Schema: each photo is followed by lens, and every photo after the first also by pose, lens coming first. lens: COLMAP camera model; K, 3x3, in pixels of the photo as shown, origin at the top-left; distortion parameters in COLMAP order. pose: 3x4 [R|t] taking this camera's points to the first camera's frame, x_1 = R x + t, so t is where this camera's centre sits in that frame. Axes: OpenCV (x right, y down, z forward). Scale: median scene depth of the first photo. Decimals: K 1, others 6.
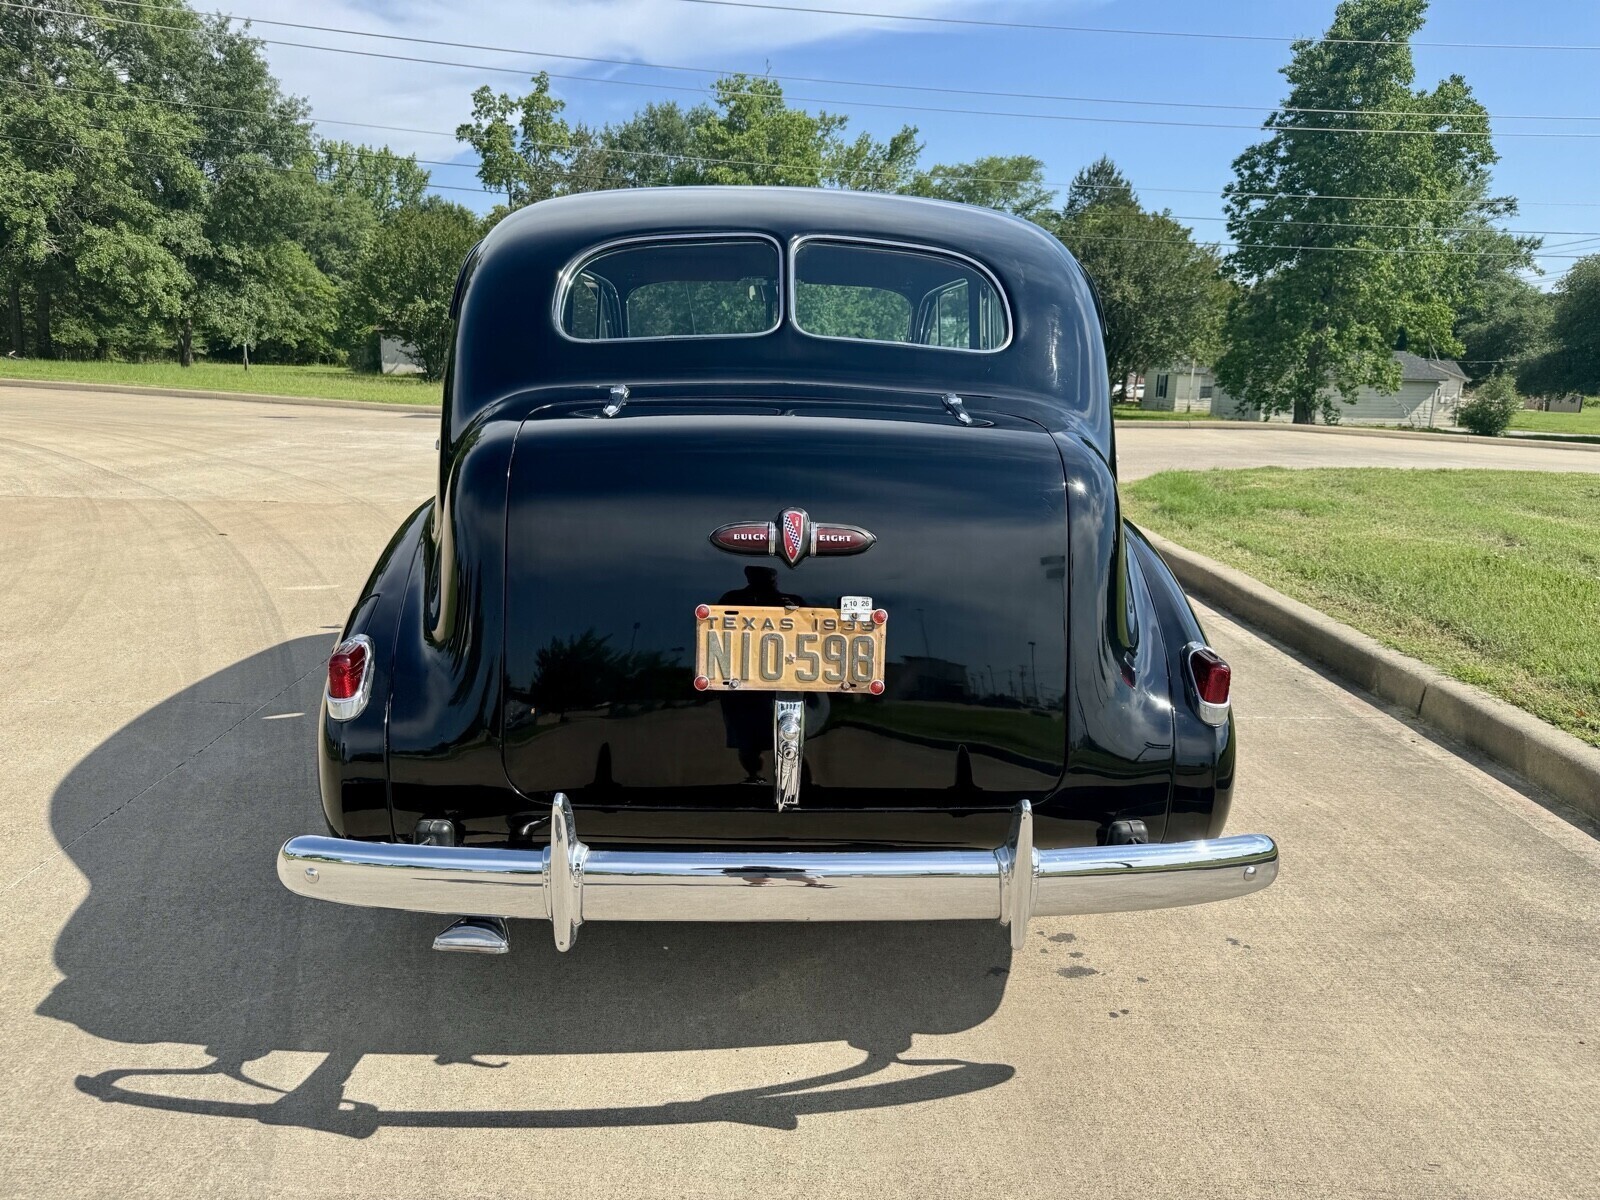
lens RADIAL K [[1169.6, 0, 800.0], [0, 1169.6, 600.0], [0, 0, 1]] dist [0.001091, -0.010620]
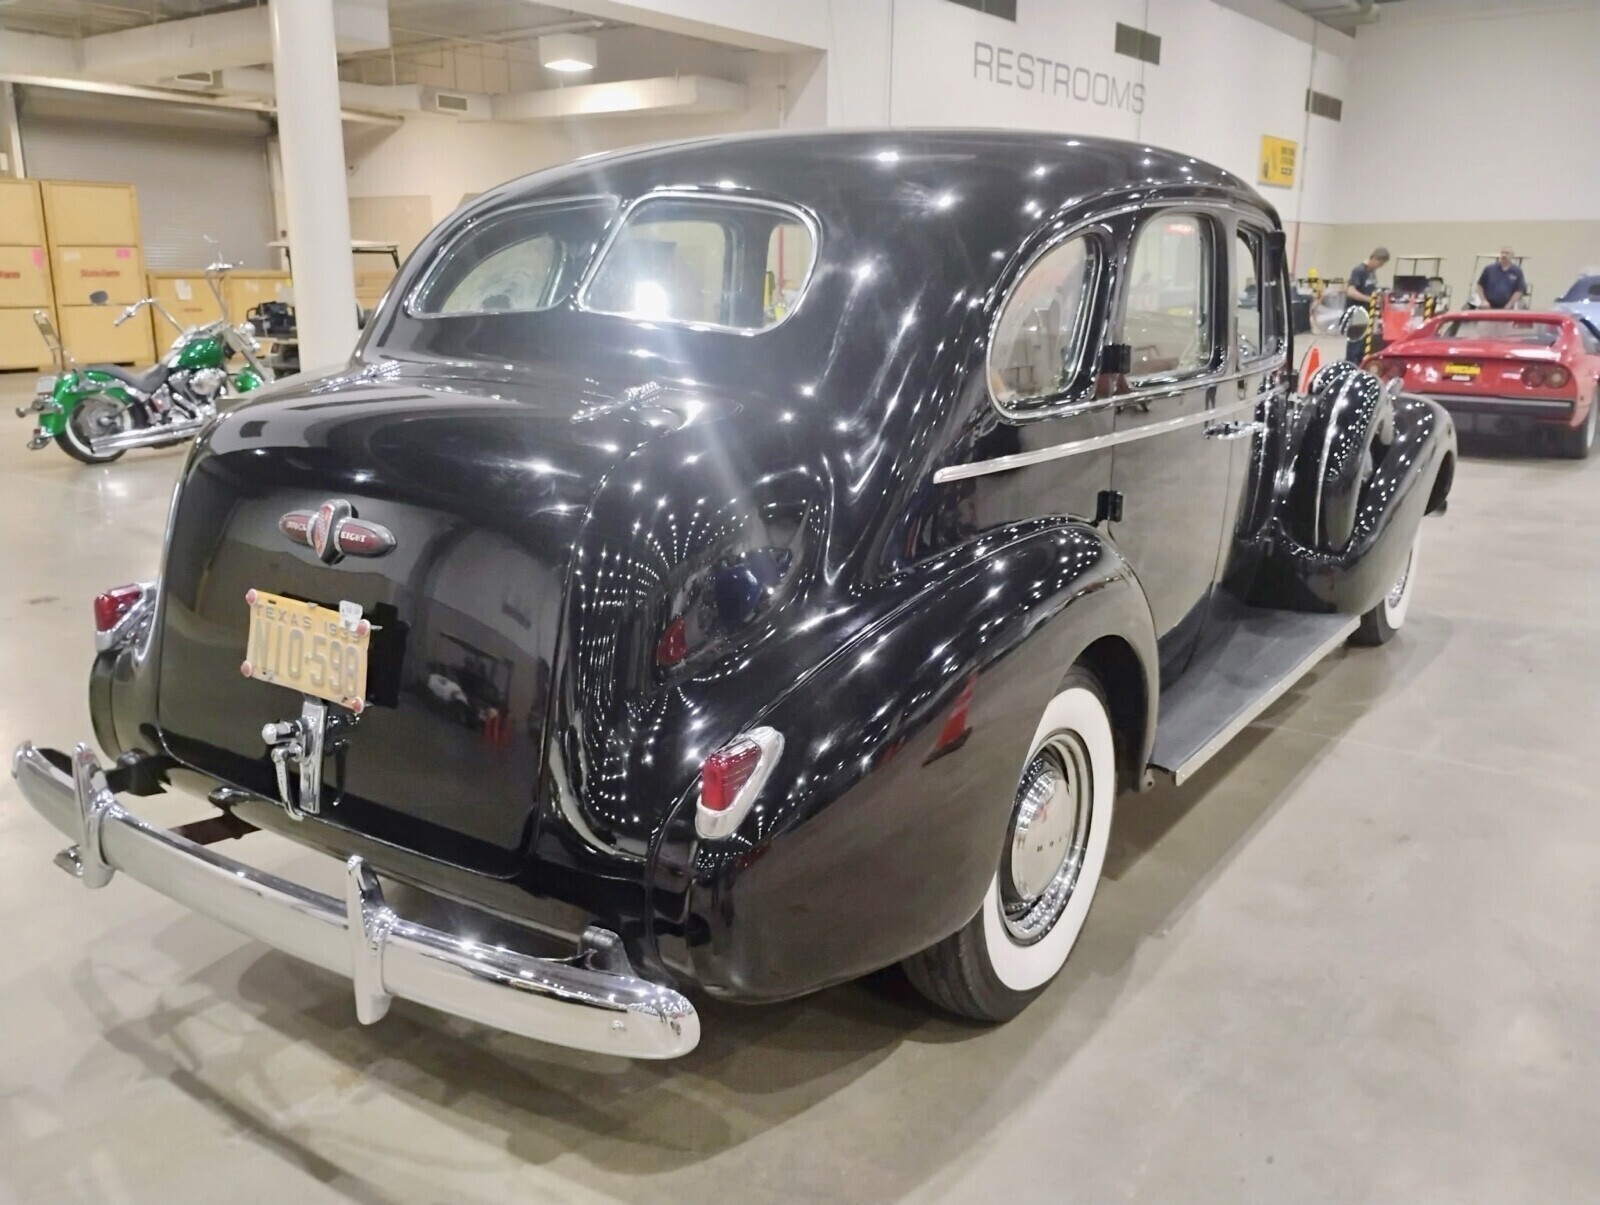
lens RADIAL K [[1351.4, 0, 818.0], [0, 1351.4, 583.5], [0, 0, 1]] dist [-0.008855, -0.005429]
pose [[0.805453, 0.125608, -0.579197, 0.960652], [-0.123006, 0.991432, 0.043951, -0.111277], [0.579755, 0.035844, 0.814002, 0.340599]]
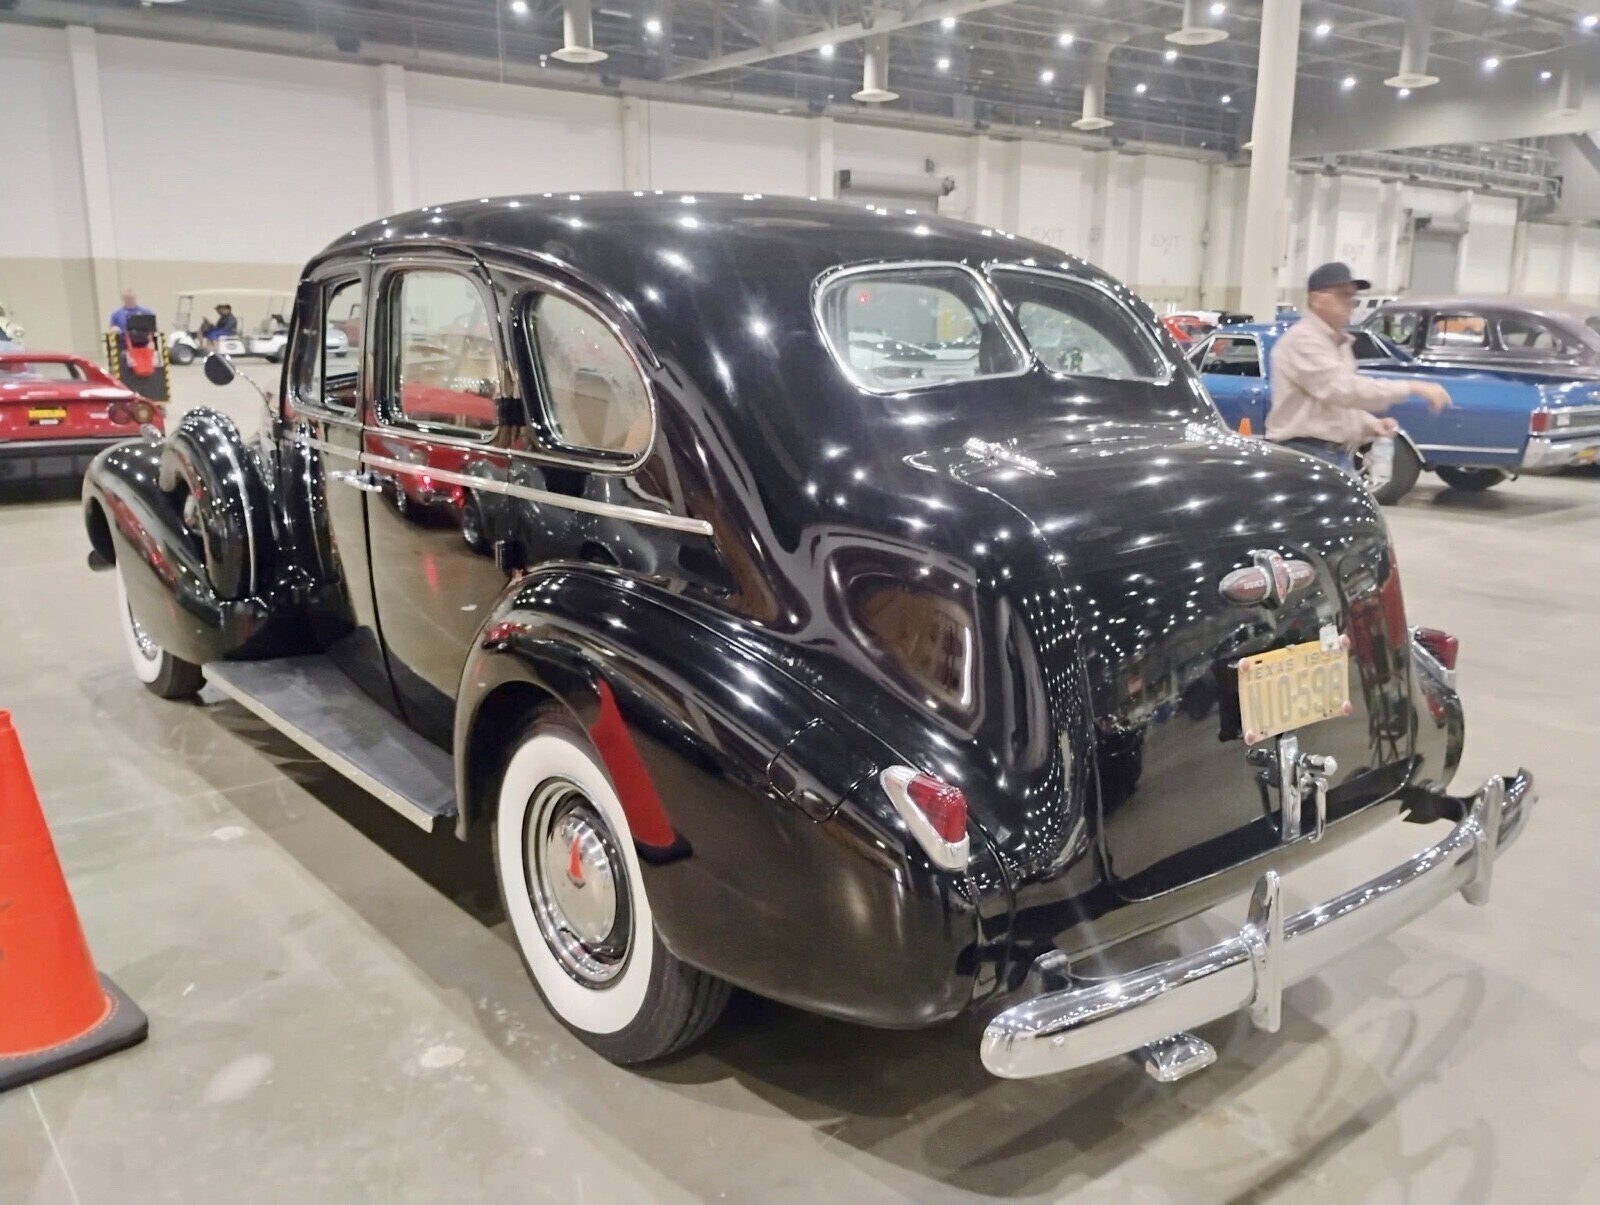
lens RADIAL K [[1351.4, 0, 818.0], [0, 1351.4, 583.5], [0, 0, 1]] dist [-0.008855, -0.005429]
pose [[0.788533, -0.131024, 0.600872, -1.053951], [0.138986, 0.989730, 0.033425, -0.148870], [-0.599081, 0.057156, 0.798646, 0.289270]]
